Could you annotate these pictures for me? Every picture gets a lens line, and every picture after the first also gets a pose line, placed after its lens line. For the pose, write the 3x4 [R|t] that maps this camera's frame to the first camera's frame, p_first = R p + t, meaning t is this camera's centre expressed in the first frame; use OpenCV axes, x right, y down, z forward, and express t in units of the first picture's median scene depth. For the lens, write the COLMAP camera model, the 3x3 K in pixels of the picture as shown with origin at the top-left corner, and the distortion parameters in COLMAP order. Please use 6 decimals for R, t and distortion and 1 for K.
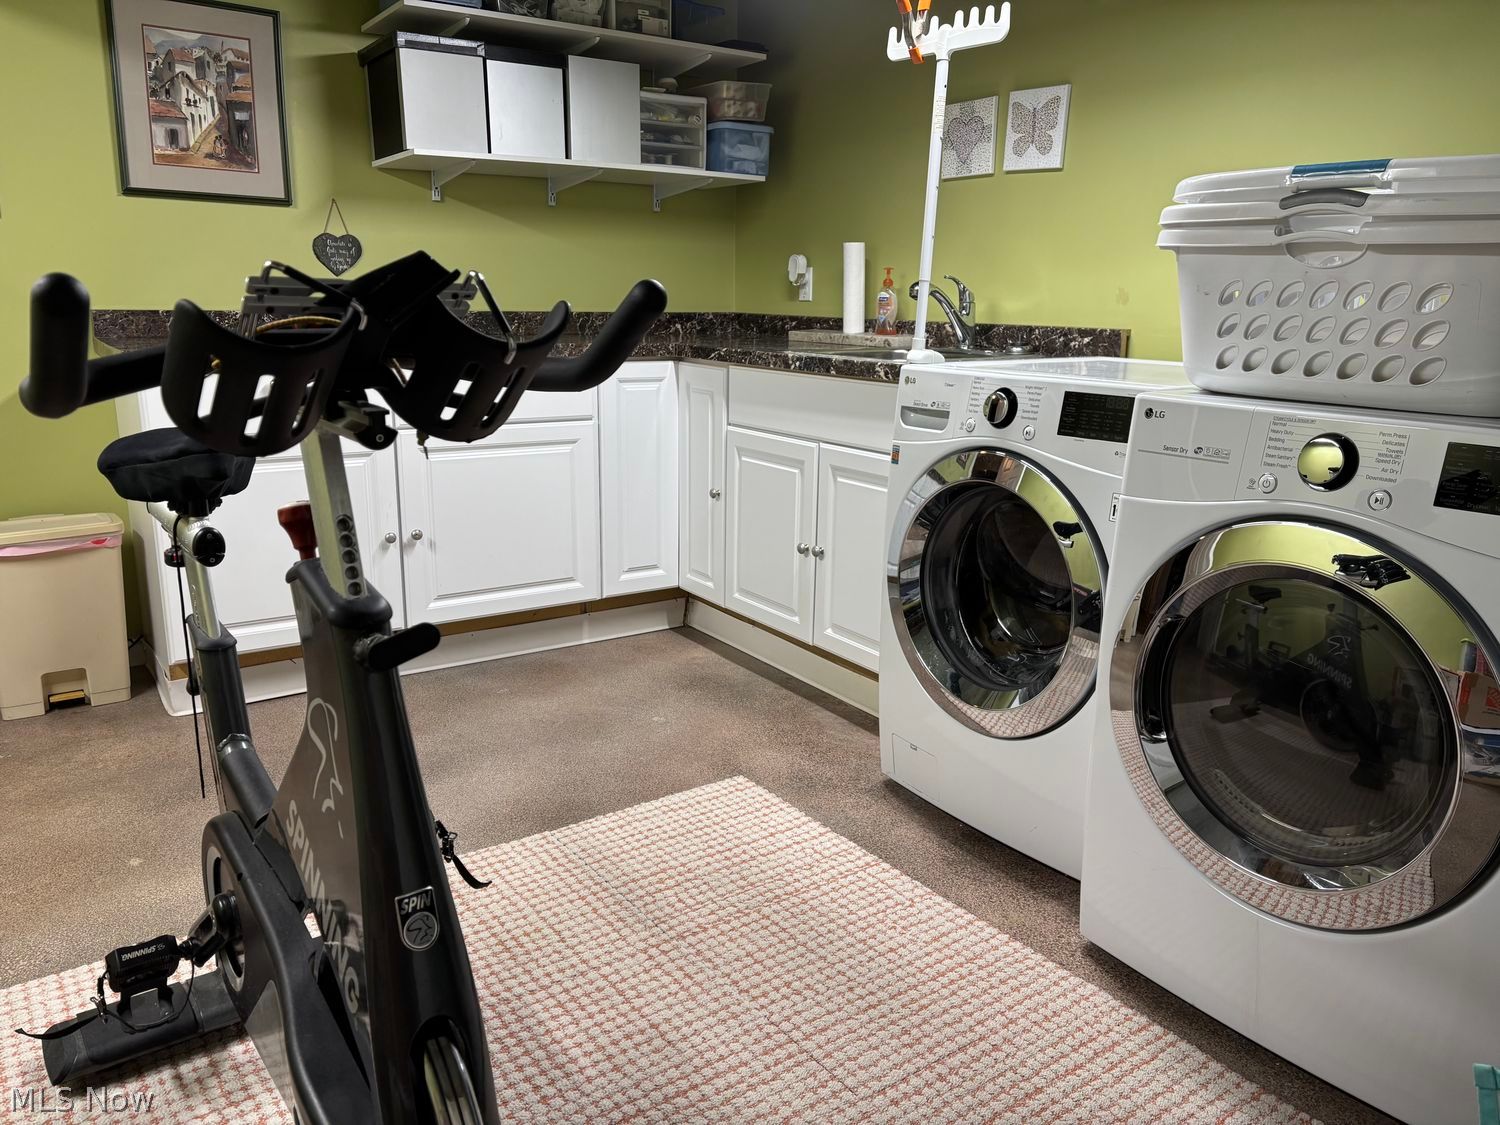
lens RADIAL K [[1102.0, 0, 771.0], [0, 1102.0, 569.4], [0, 0, 1]] dist [-0.005546, -0.021263]
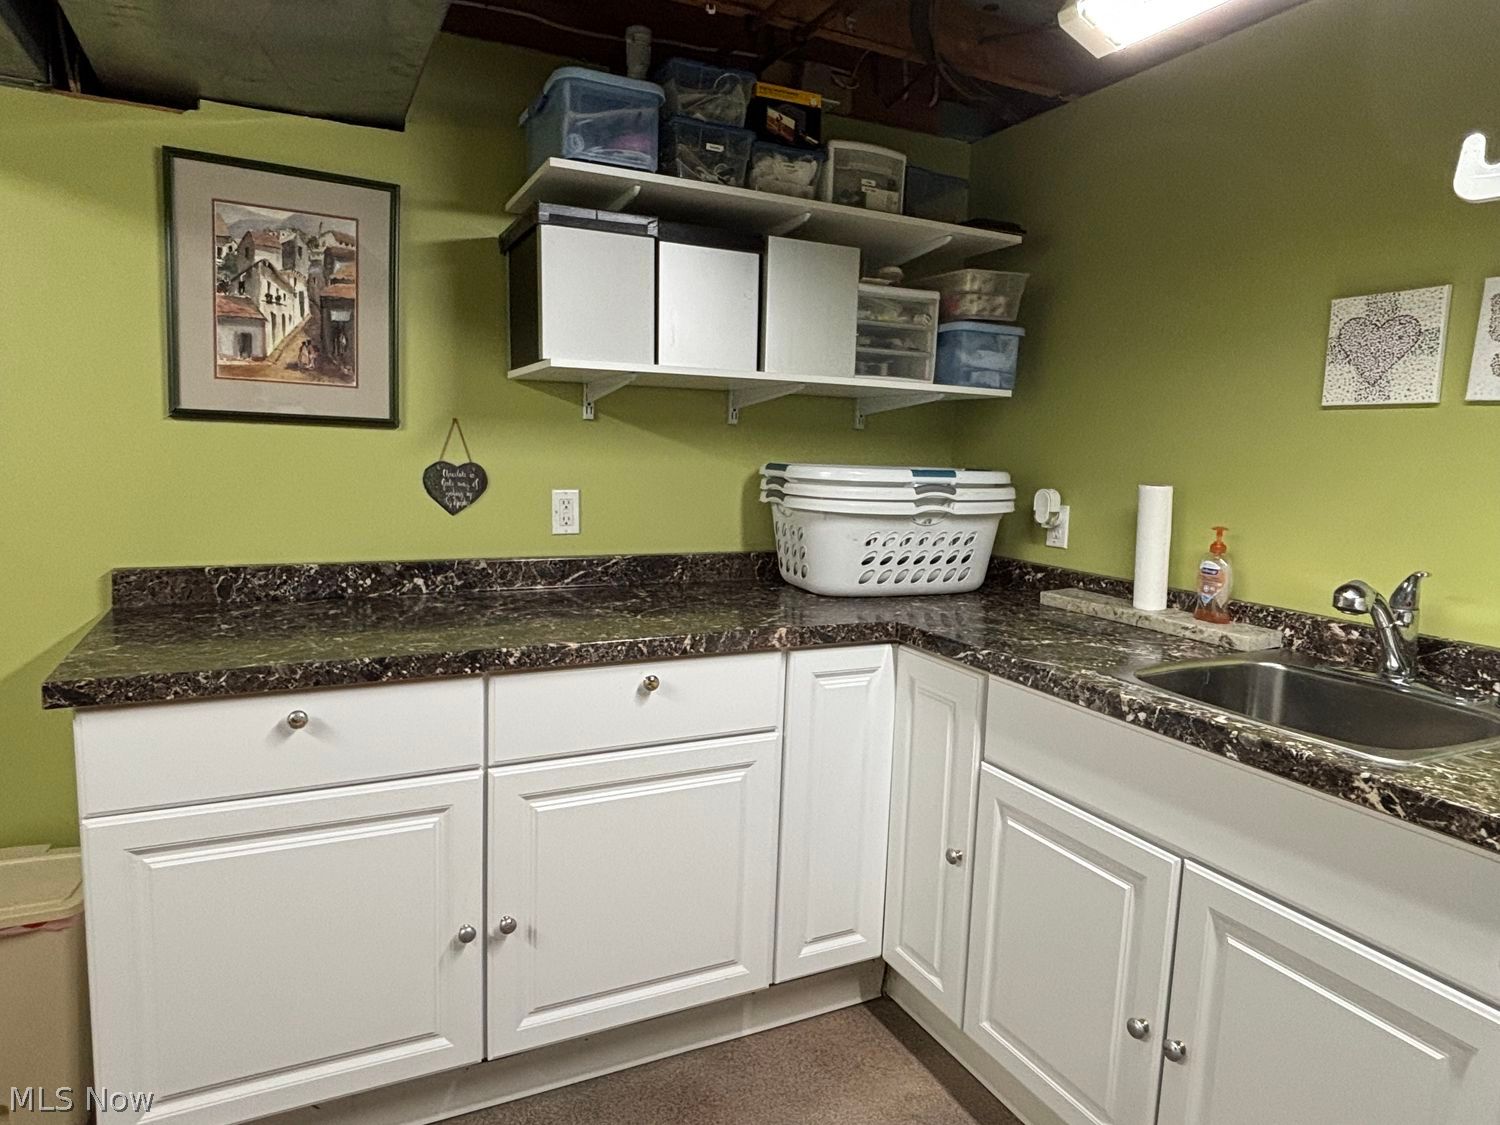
lens RADIAL K [[896.1, 0, 742.0], [0, 896.1, 537.8], [0, 0, 1]] dist [0.007947, -0.070528]
pose [[0.988084, 0.030741, -0.150813, -0.104174], [-0.053068, 0.987811, -0.146335, -0.177063], [0.144476, 0.152594, 0.977672, 0.436157]]
